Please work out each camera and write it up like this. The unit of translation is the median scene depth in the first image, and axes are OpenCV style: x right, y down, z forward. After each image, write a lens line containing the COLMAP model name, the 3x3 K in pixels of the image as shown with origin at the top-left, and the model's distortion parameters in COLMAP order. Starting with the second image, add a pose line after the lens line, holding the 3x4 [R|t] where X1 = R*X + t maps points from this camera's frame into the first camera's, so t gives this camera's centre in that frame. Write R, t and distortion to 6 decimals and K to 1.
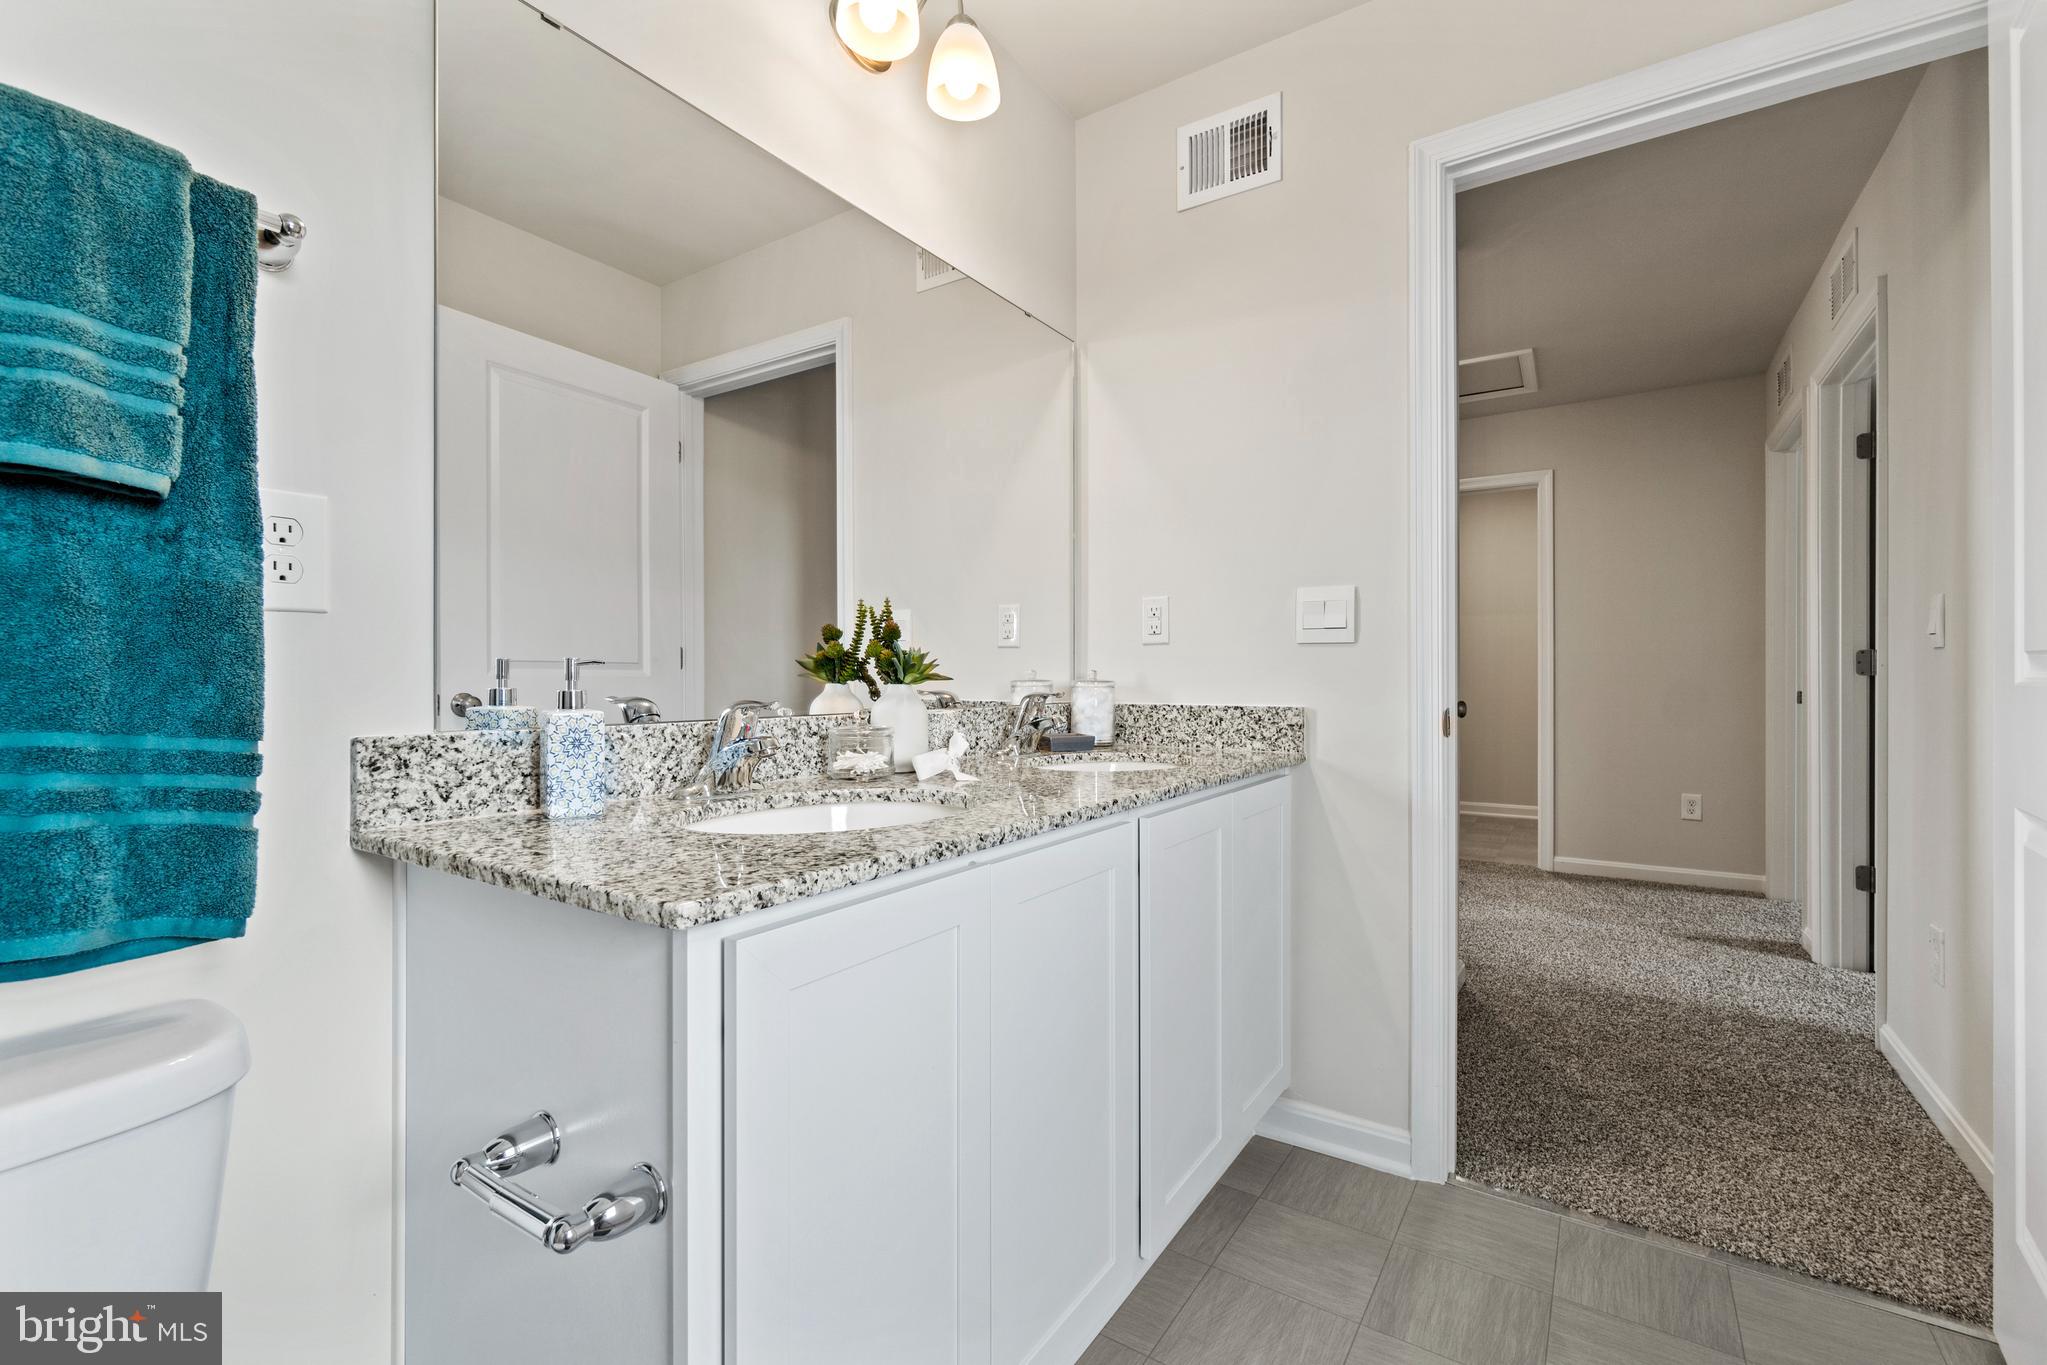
lens RADIAL K [[865.0, 0, 1023.5], [0, 865.0, 682.5], [0, 0, 1]] dist [0.000727, -0.000028]
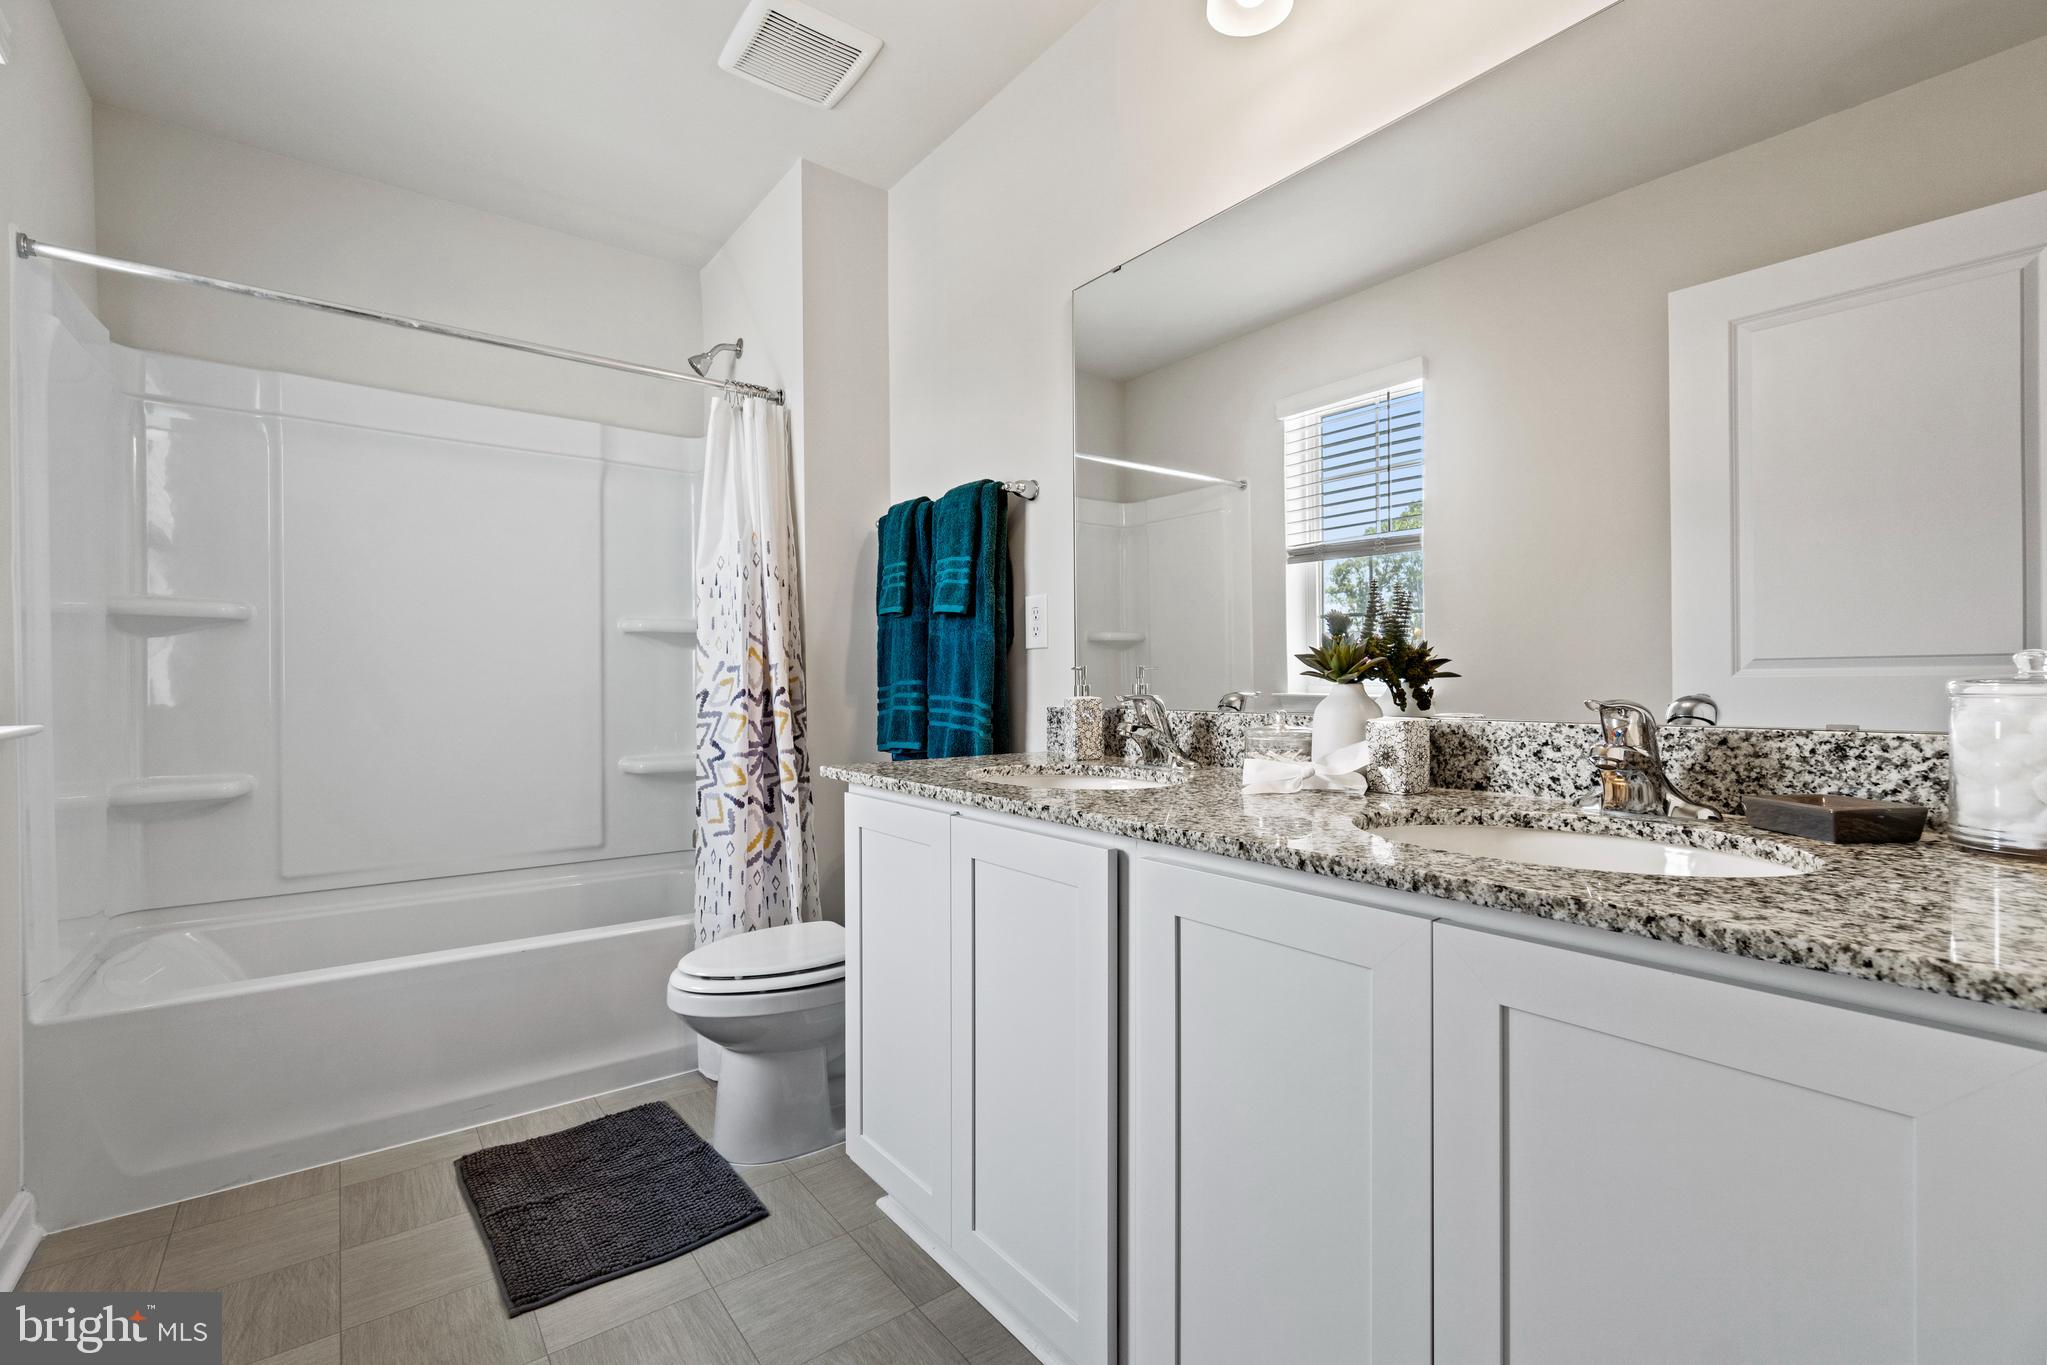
lens RADIAL K [[903.1, 0, 1022.8], [0, 903.1, 667.7], [0, 0, 1]] dist [-0.001628, -0.000120]
pose [[-0.322797, -0.008571, -0.946430, 1.193498], [0.008350, 0.999894, -0.011903, -0.001250], [0.946432, -0.011744, -0.322691, 1.560941]]
